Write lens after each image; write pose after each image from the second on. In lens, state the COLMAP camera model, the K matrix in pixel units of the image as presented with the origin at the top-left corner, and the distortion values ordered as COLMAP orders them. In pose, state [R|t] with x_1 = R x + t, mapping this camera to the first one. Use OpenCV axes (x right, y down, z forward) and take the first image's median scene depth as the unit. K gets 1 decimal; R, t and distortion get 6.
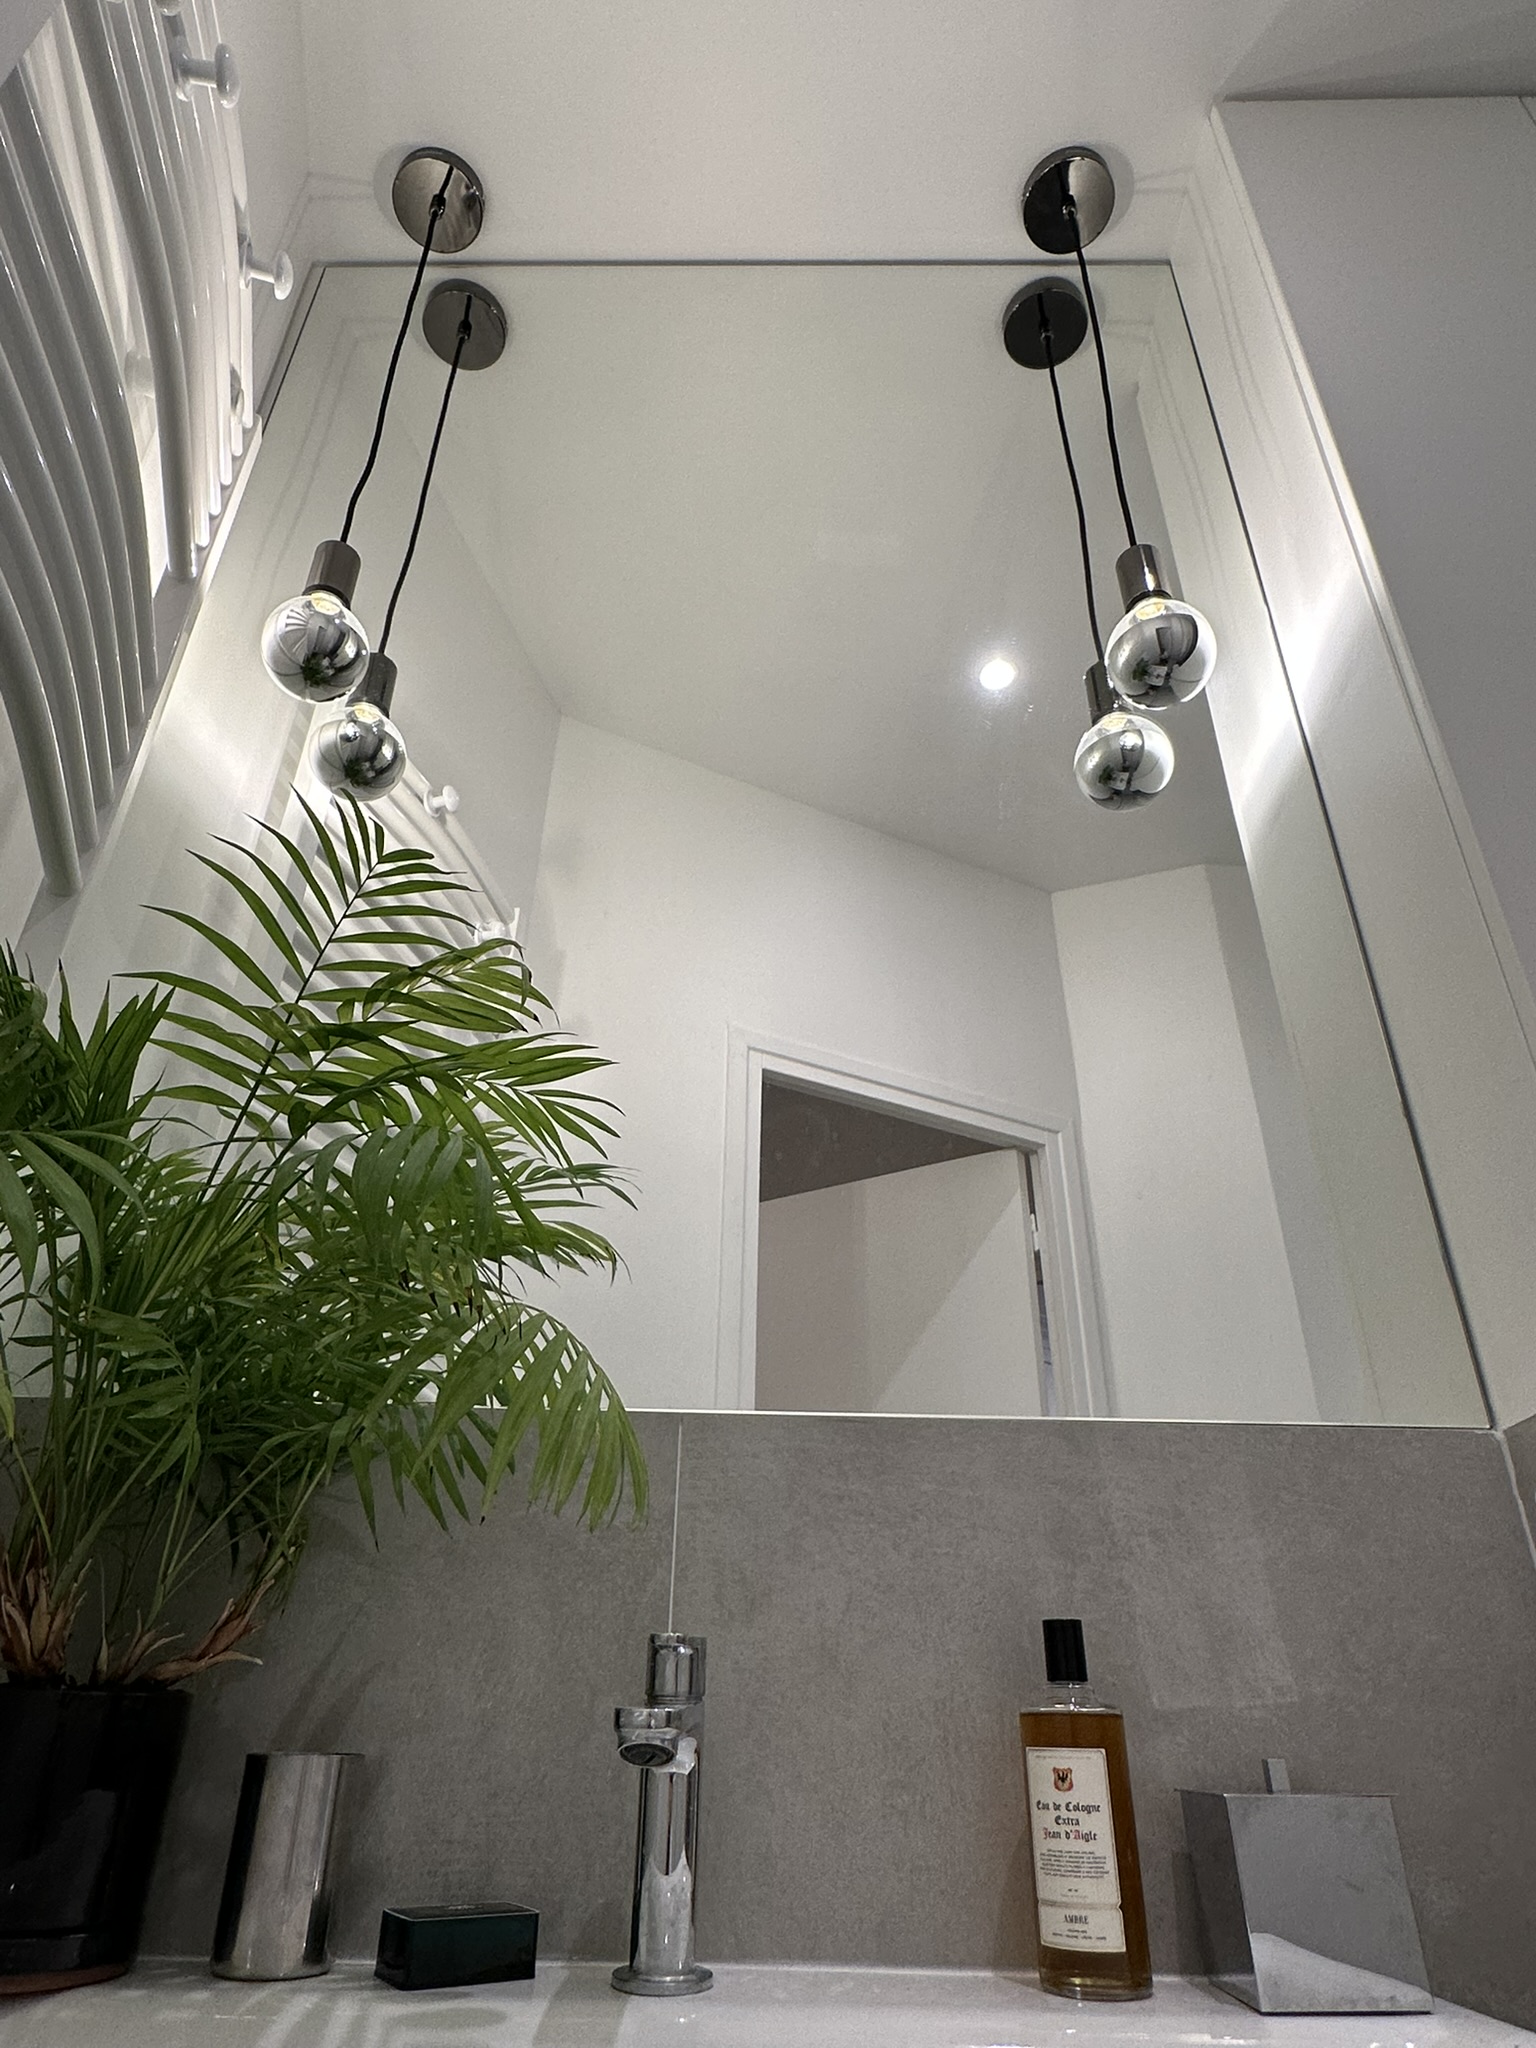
lens RADIAL K [[1263.5, 0, 764.4], [0, 1263.5, 1027.3], [0, 0, 1]] dist [0.005815, 0.000769]
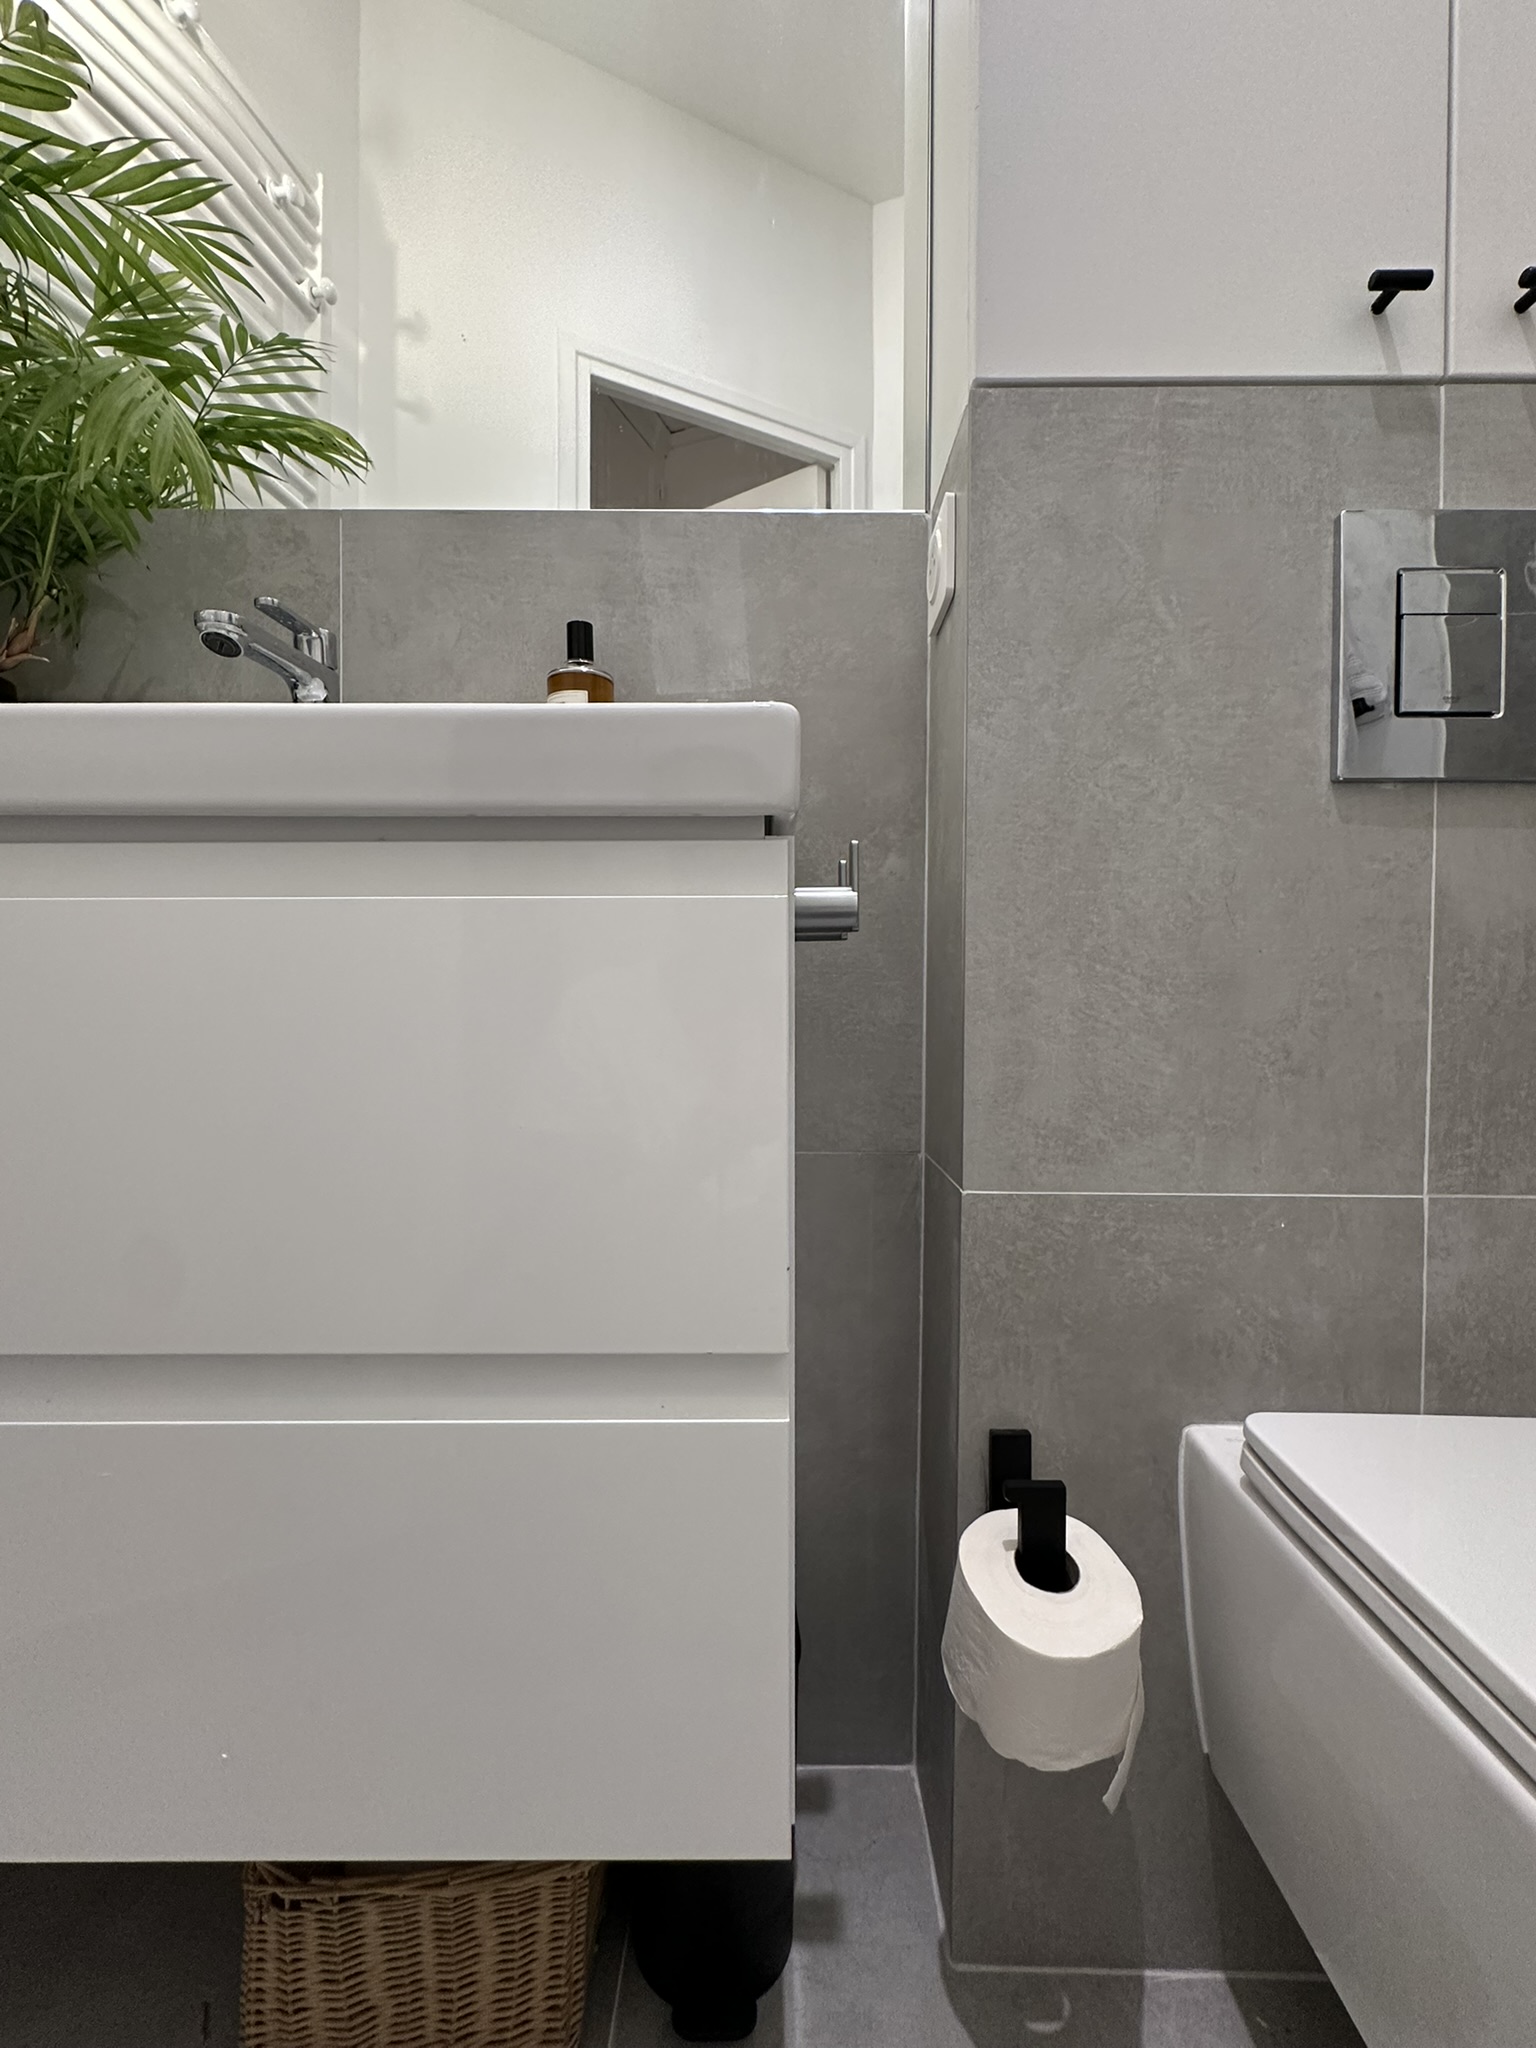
lens RADIAL K [[914.1, 0, 770.3], [0, 914.1, 1022.9], [0, 0, 1]] dist [-0.001290, 0.000311]
pose [[0.999698, -0.018929, 0.015680, 0.391721], [0.007814, 0.849564, 0.527427, 0.272137], [-0.023305, -0.527145, 0.849455, -0.150460]]
